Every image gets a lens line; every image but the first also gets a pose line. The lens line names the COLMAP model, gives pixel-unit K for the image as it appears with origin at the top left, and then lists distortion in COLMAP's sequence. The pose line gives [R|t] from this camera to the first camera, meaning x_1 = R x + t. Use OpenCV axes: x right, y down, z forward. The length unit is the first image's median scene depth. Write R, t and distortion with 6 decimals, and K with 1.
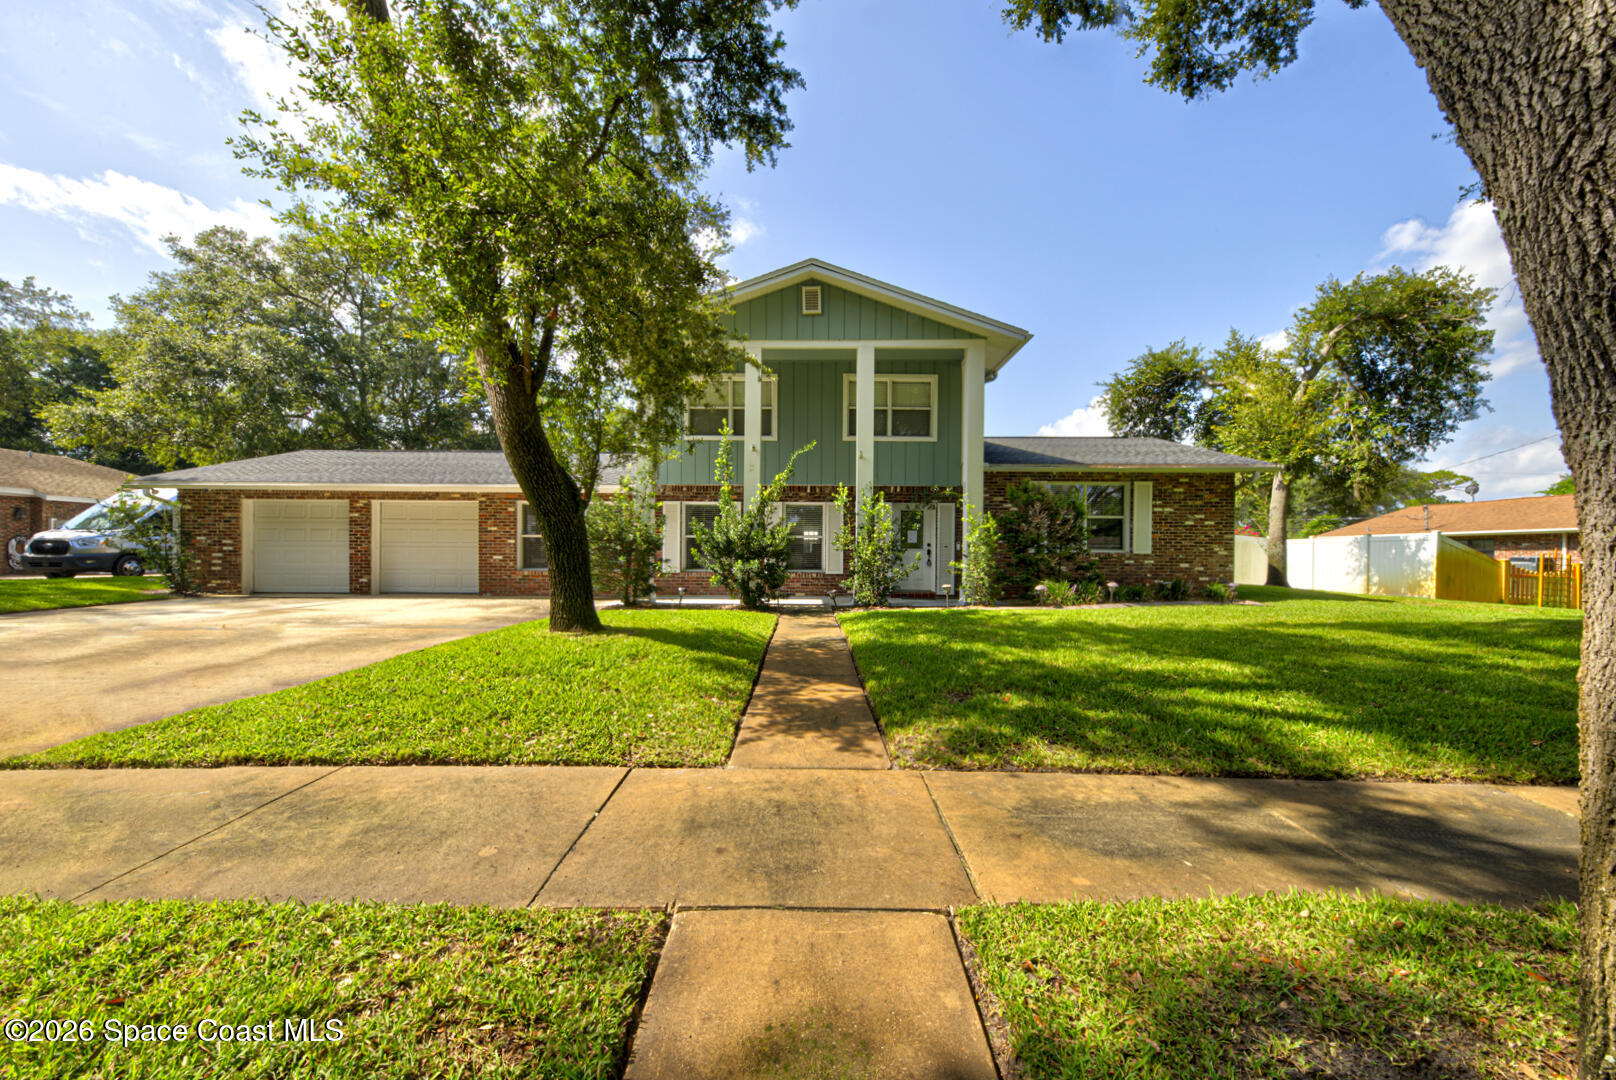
lens RADIAL K [[601.9, 0, 805.8], [0, 601.9, 538.7], [0, 0, 1]] dist [-0.001030, -0.000040]
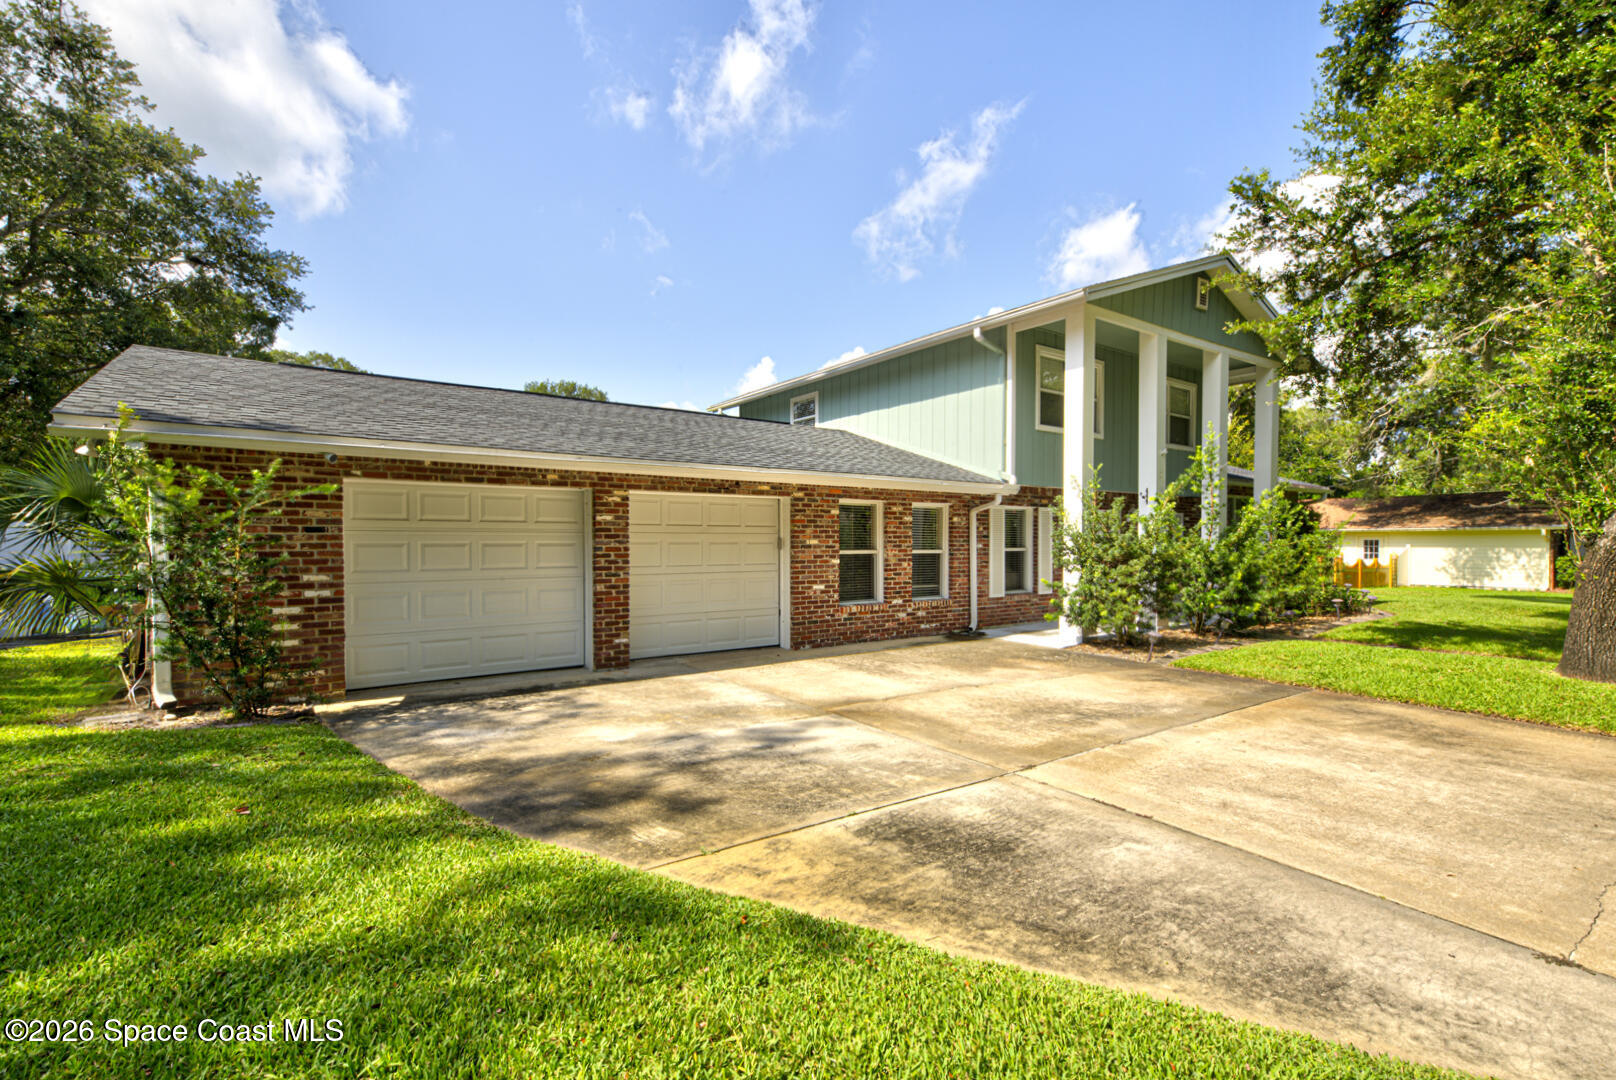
lens RADIAL K [[734.5, 0, 804.7], [0, 734.5, 545.6], [0, 0, 1]] dist [0.010450, 0.000604]
pose [[0.808540, -0.010360, 0.588350, -0.983007], [0.005836, 0.999937, 0.009587, -0.020557], [-0.588413, -0.004318, 0.808549, 0.377996]]
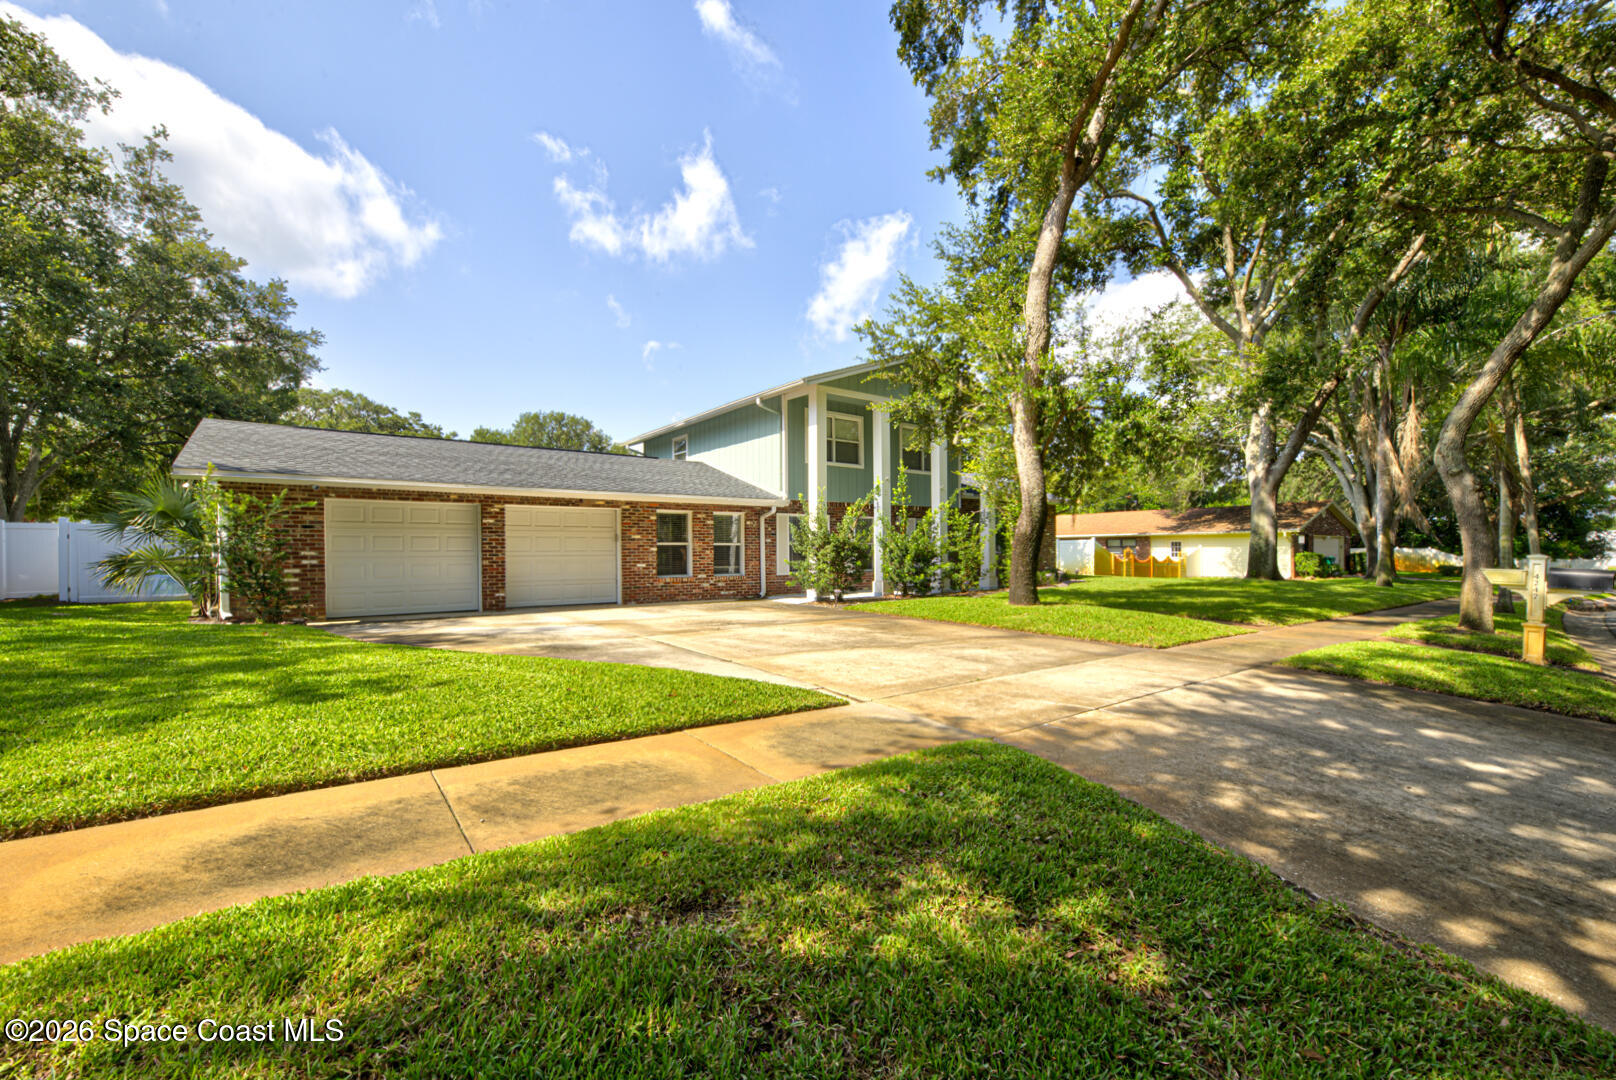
lens RADIAL K [[666.7, 0, 812.6], [0, 666.7, 544.0], [0, 0, 1]] dist [0.000698, -0.000298]
pose [[0.791617, -0.005269, 0.610994, -0.967052], [0.011559, 0.999913, -0.006353, 0.005534], [-0.610908, 0.012092, 0.791609, -0.058654]]
